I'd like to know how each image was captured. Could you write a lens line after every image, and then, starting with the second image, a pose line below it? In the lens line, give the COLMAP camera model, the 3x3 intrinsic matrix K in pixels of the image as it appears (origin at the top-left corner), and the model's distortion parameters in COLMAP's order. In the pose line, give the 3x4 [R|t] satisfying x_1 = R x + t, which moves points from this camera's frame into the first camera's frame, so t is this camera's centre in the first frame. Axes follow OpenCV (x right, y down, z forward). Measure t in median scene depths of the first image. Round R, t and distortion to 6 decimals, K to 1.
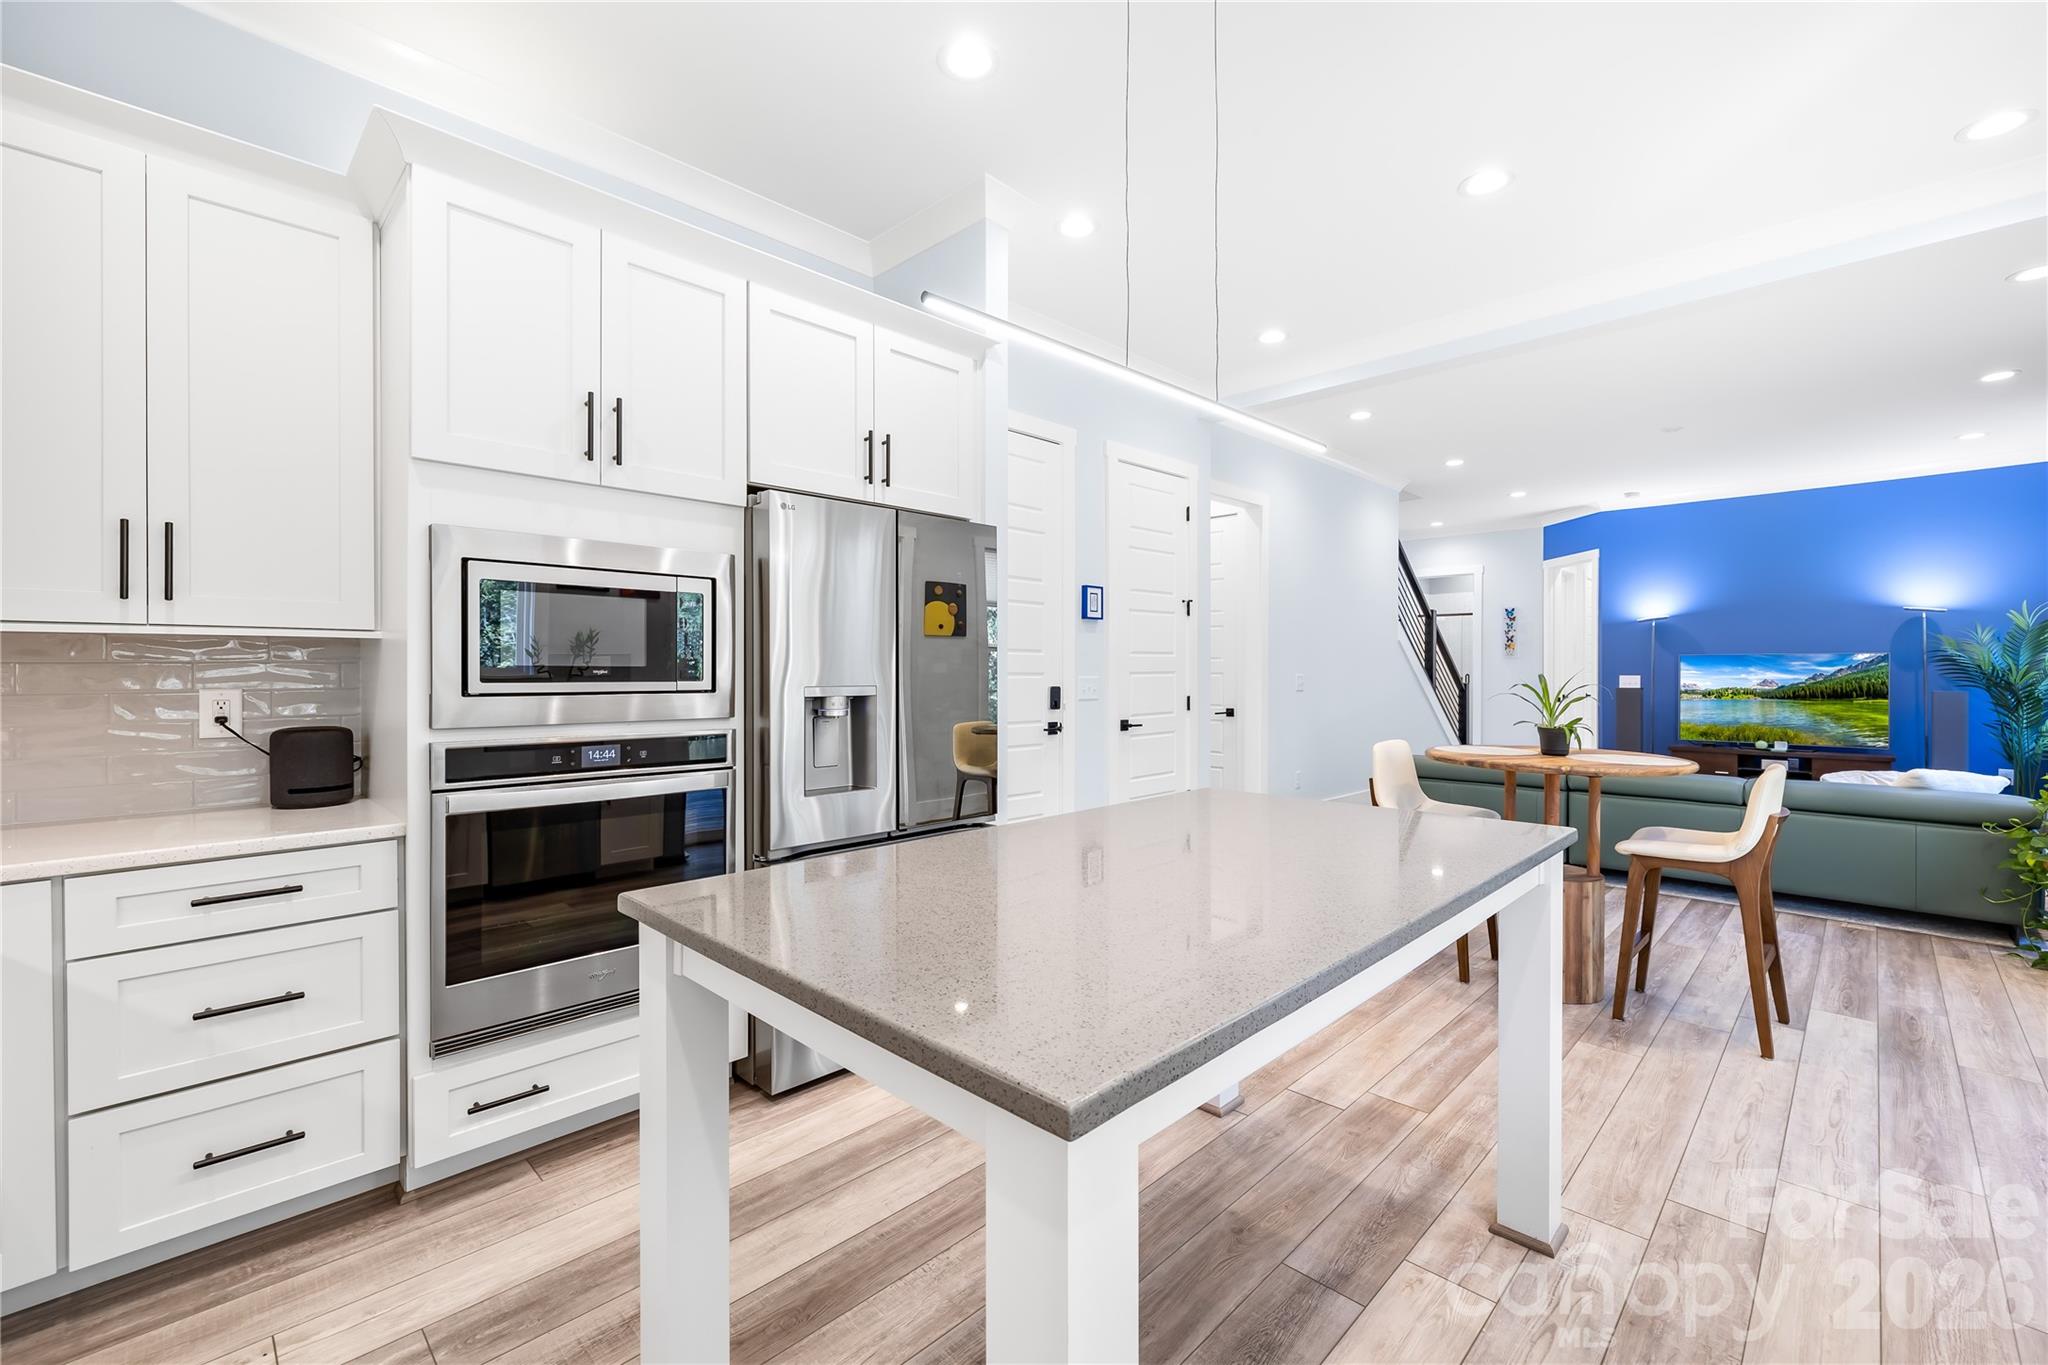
lens RADIAL K [[865.5, 0, 1018.2], [0, 865.5, 675.5], [0, 0, 1]] dist [0.001226, 0.000428]
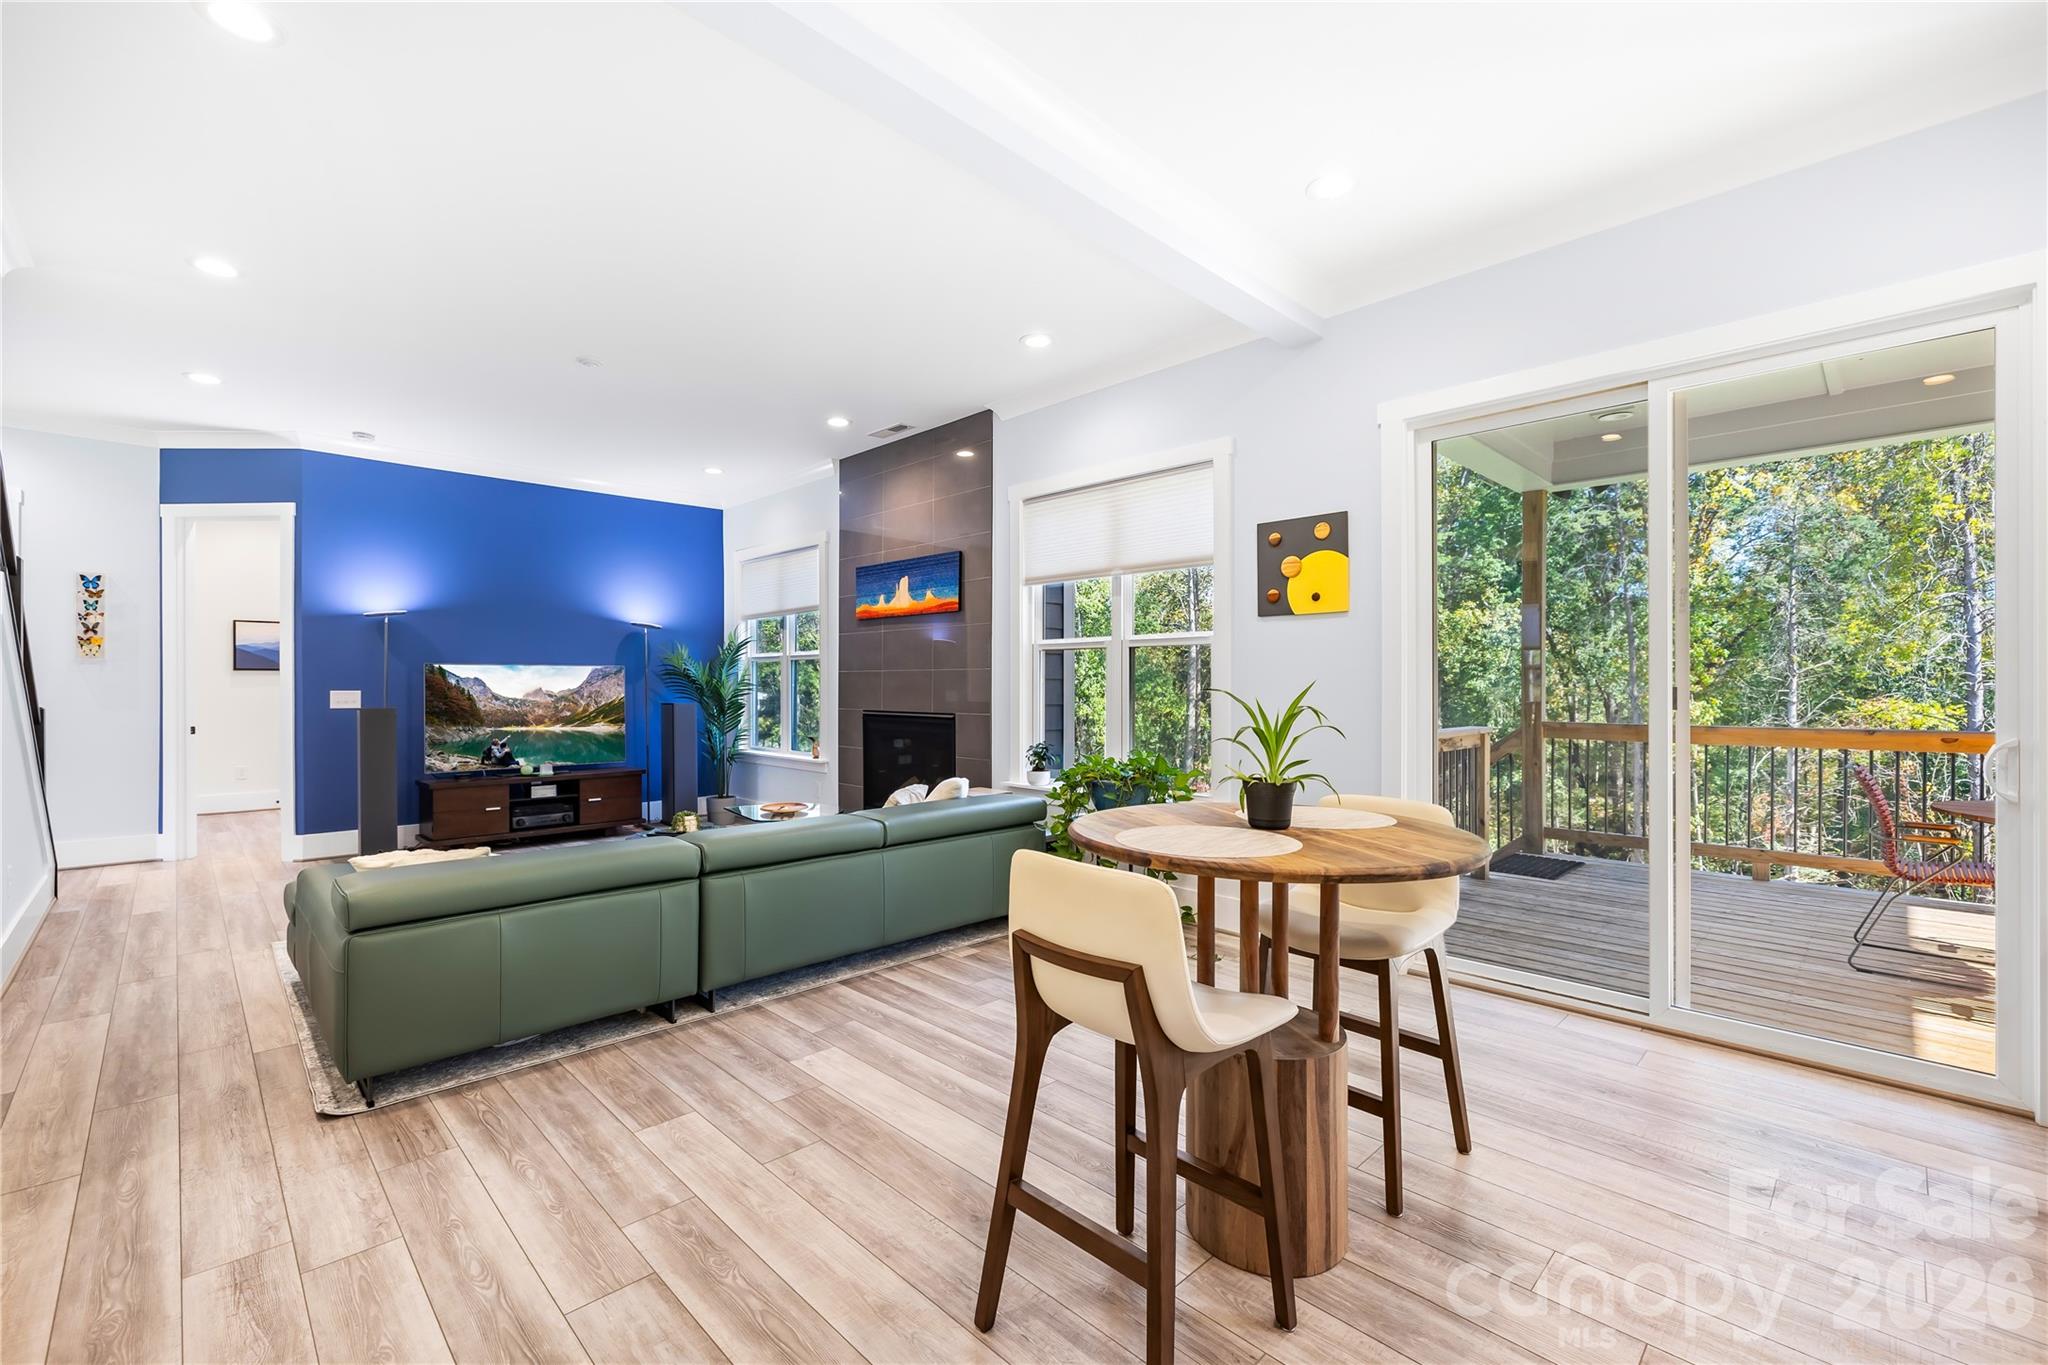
lens RADIAL K [[863.6, 0, 1015.1], [0, 863.6, 684.0], [0, 0, 1]] dist [0.000116, -0.000160]
pose [[0.012779, -0.001795, 0.999917, 0.008335], [0.006945, 0.999974, 0.001707, -0.003488], [-0.999894, 0.006923, 0.012792, 0.513401]]
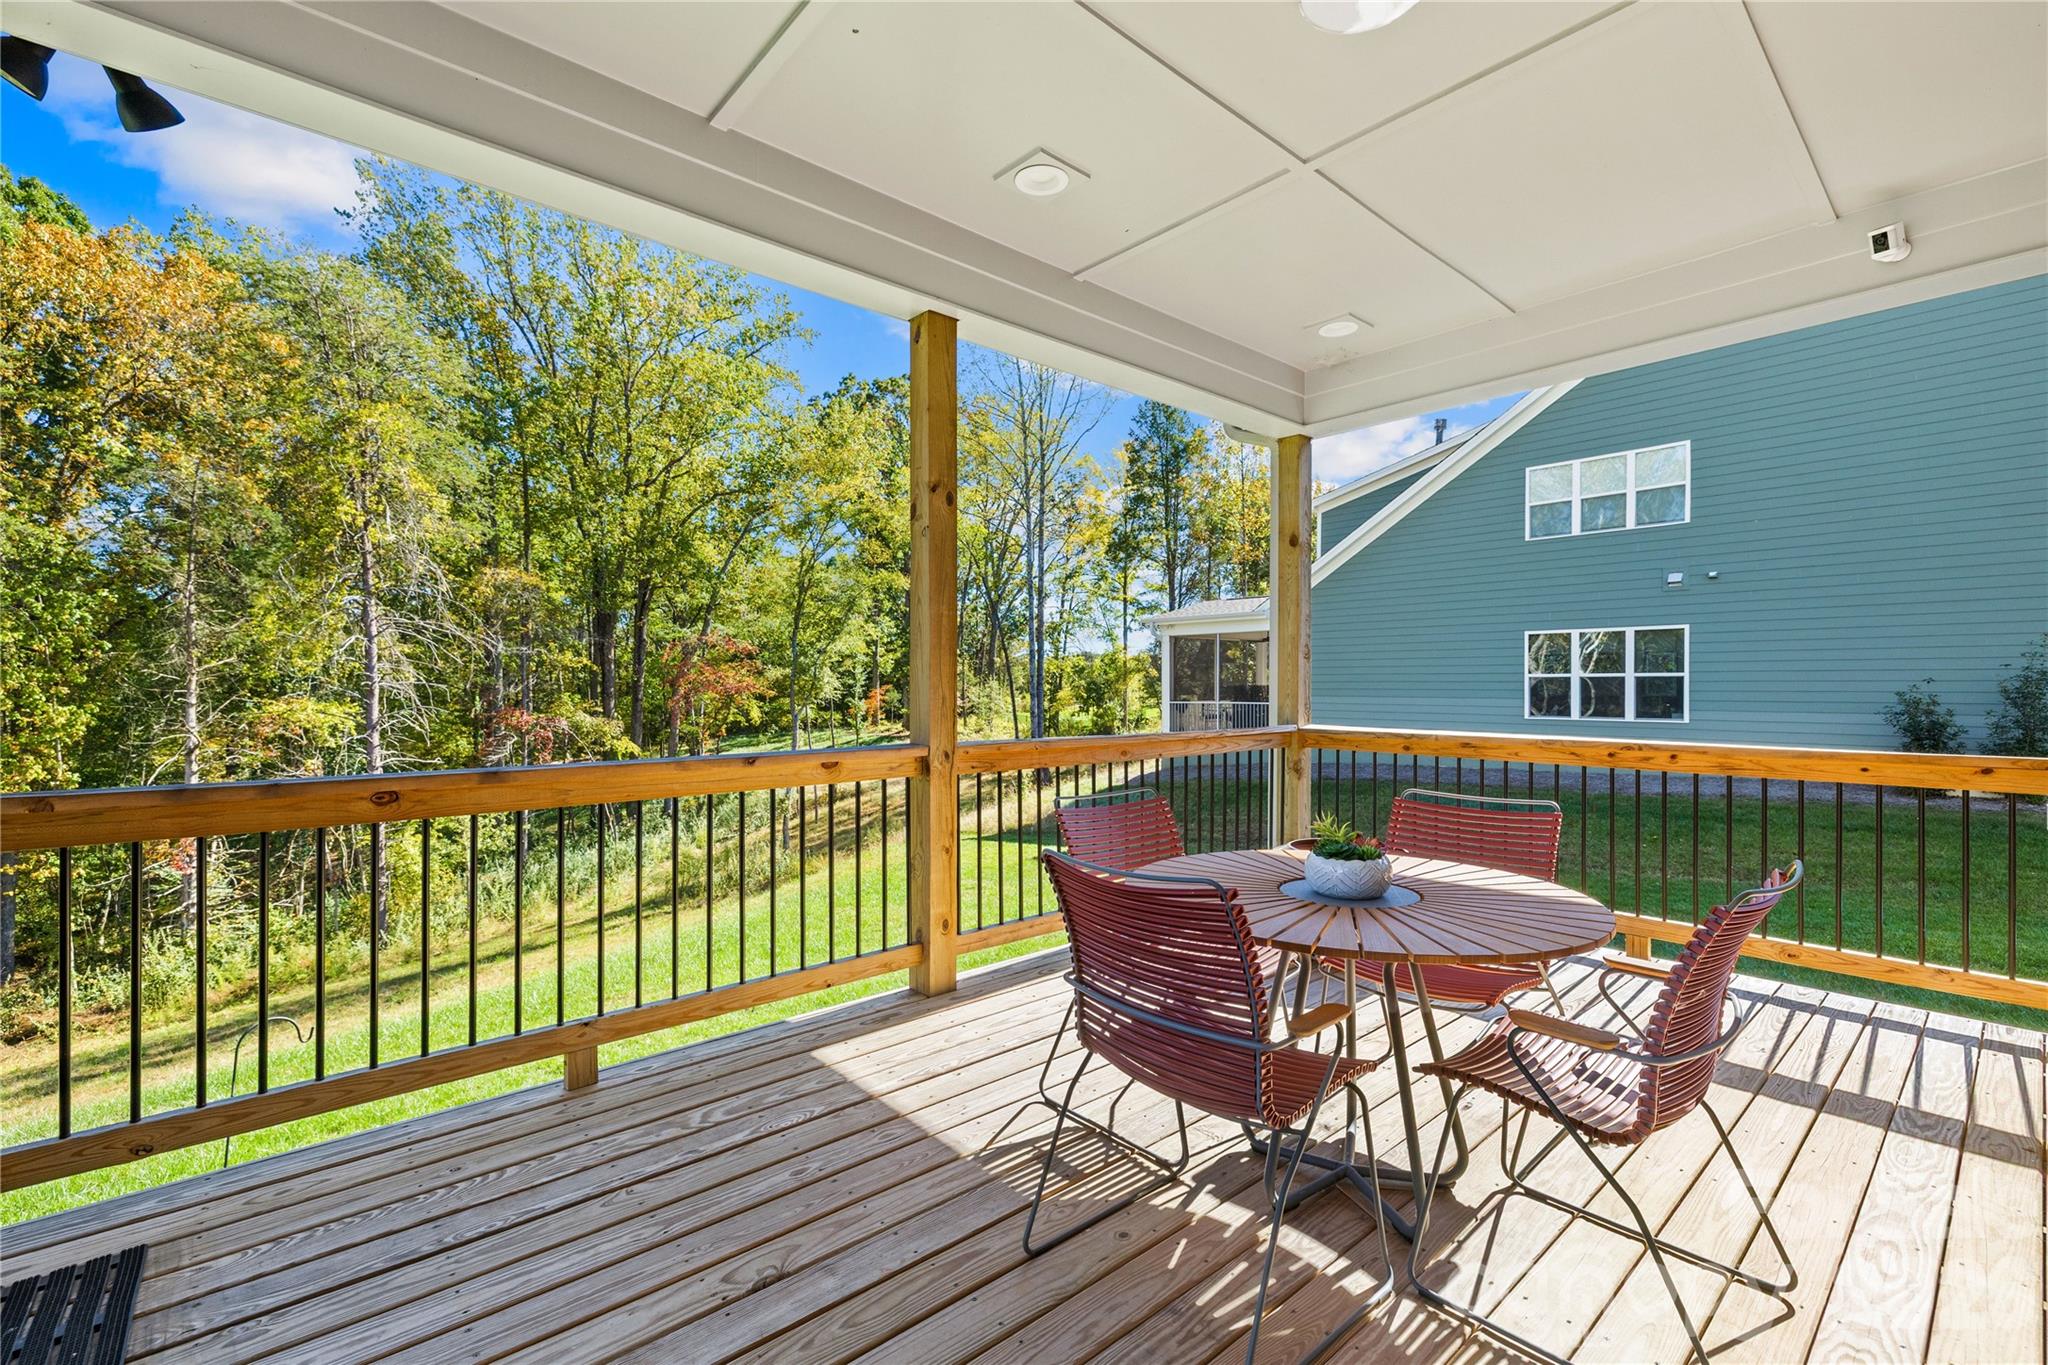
lens RADIAL K [[891.3, 0, 1024.0], [0, 891.3, 682.5], [0, 0, 1]] dist [-0.001123, -0.000158]
pose [[-0.997632, -0.003866, 0.068673, 0.518060], [-0.003669, 0.999989, 0.003007, 0.002713], [-0.068684, 0.002748, -0.997635, 0.294195]]
